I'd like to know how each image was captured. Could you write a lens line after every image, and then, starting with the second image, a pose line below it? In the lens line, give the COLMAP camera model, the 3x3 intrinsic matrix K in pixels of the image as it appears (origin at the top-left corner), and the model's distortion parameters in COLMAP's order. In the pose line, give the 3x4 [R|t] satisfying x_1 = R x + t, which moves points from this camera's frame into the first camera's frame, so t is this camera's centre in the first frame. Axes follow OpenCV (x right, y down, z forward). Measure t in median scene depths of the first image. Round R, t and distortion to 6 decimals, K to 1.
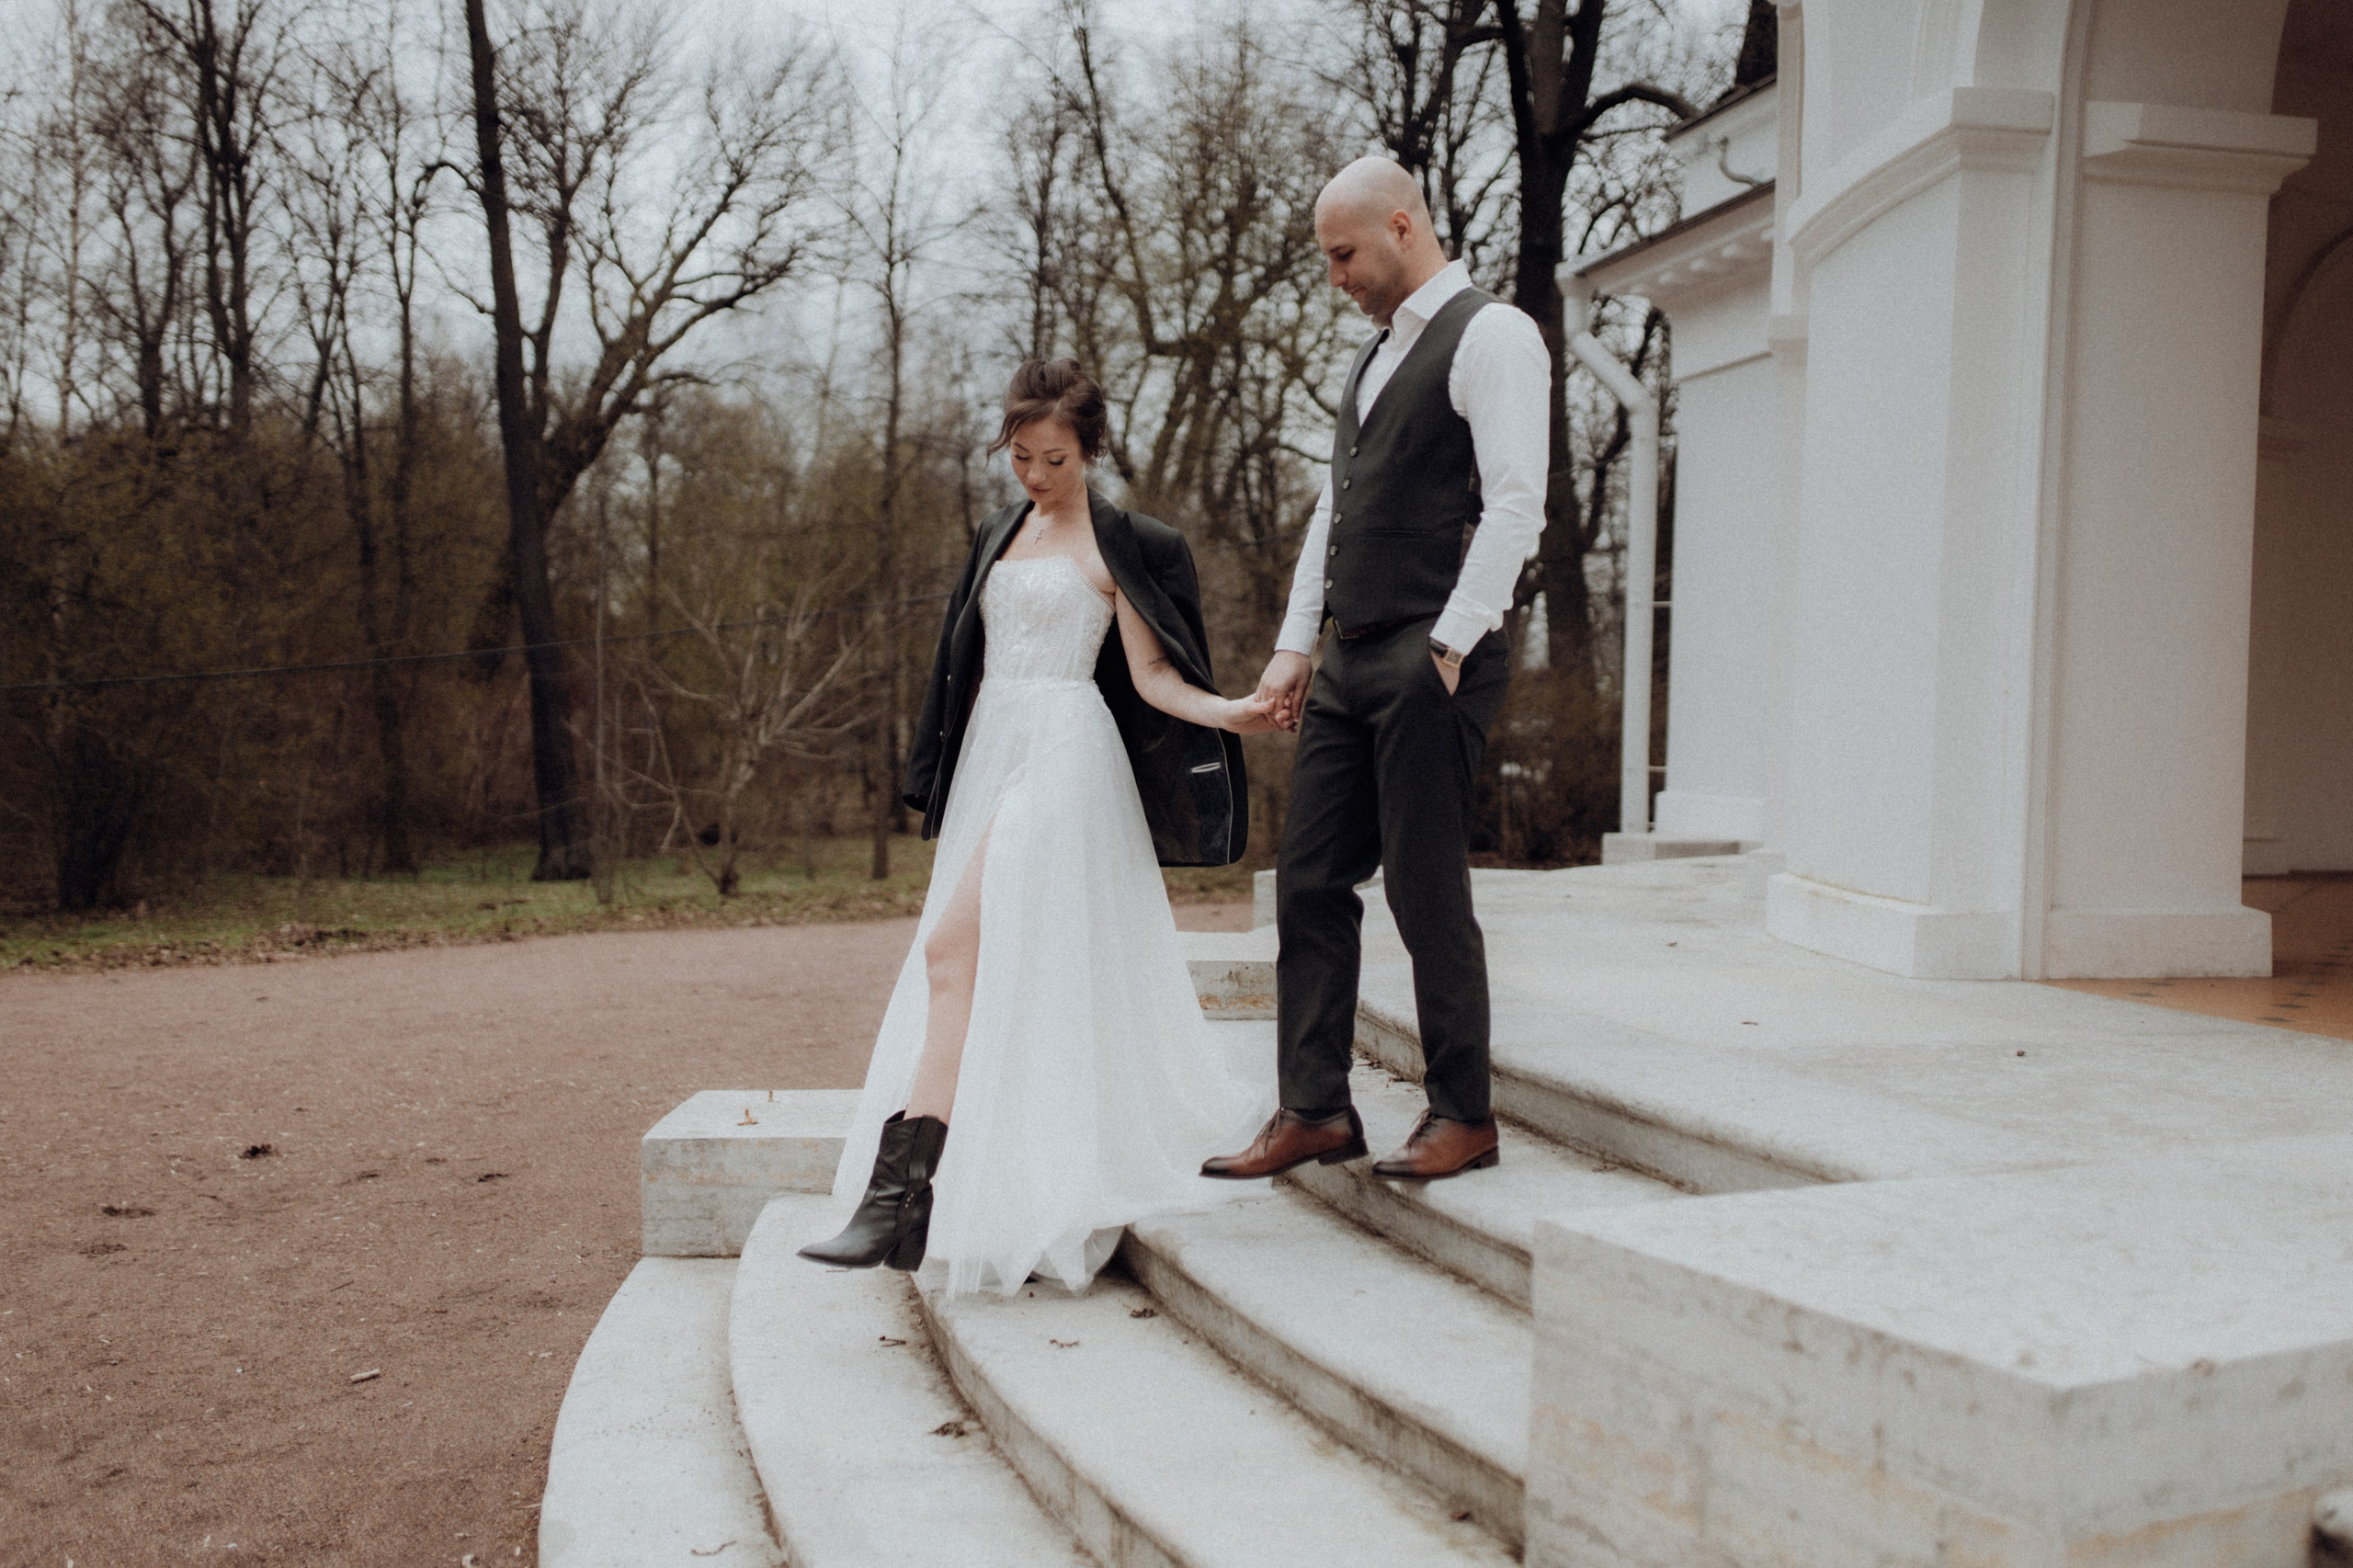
lens RADIAL K [[2108.5, 0, 1176.5], [0, 2108.5, 784.0], [0, 0, 1]] dist [0.107927, -0.279696]
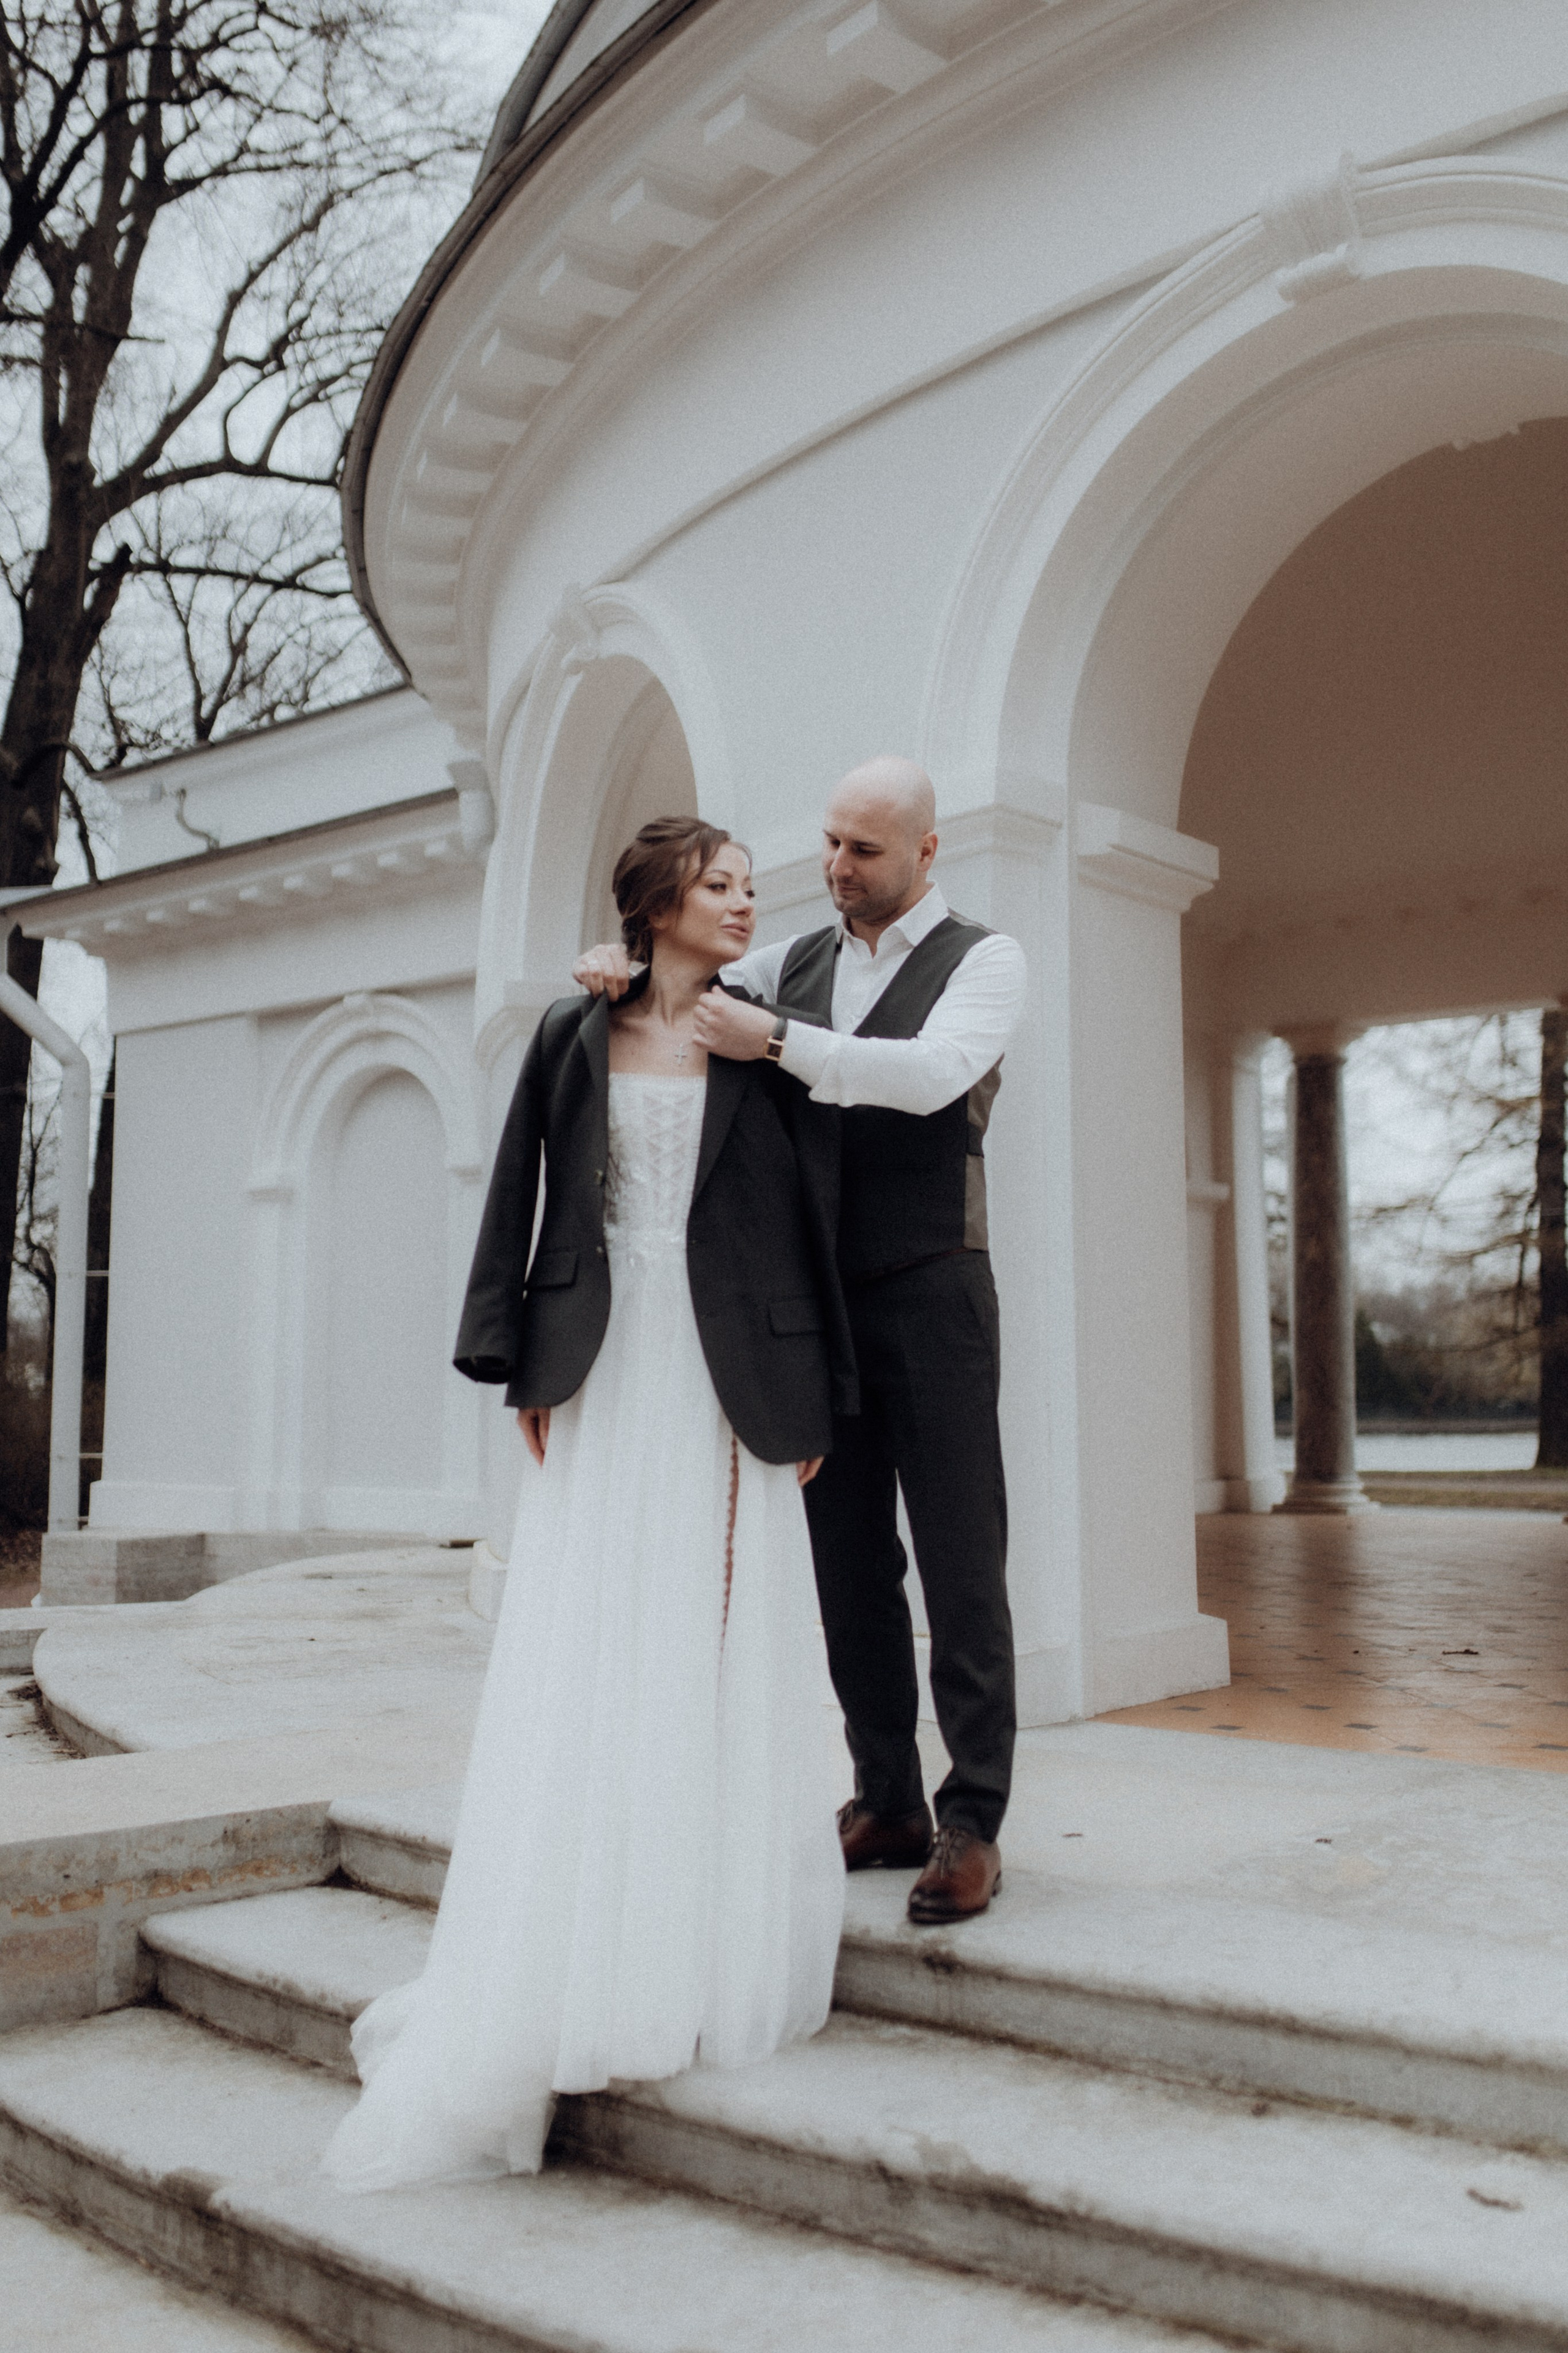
lens RADIAL K [[2108.4, 0, 784.0], [0, 2108.4, 1176.5], [0, 0, 1]] dist [0.107927, -0.279696]
pose [[0.805166, 0.043260, 0.591469, -0.247631], [0.031635, 0.992783, -0.115678, -0.037000], [-0.592205, 0.111852, 0.797987, 0.304915]]
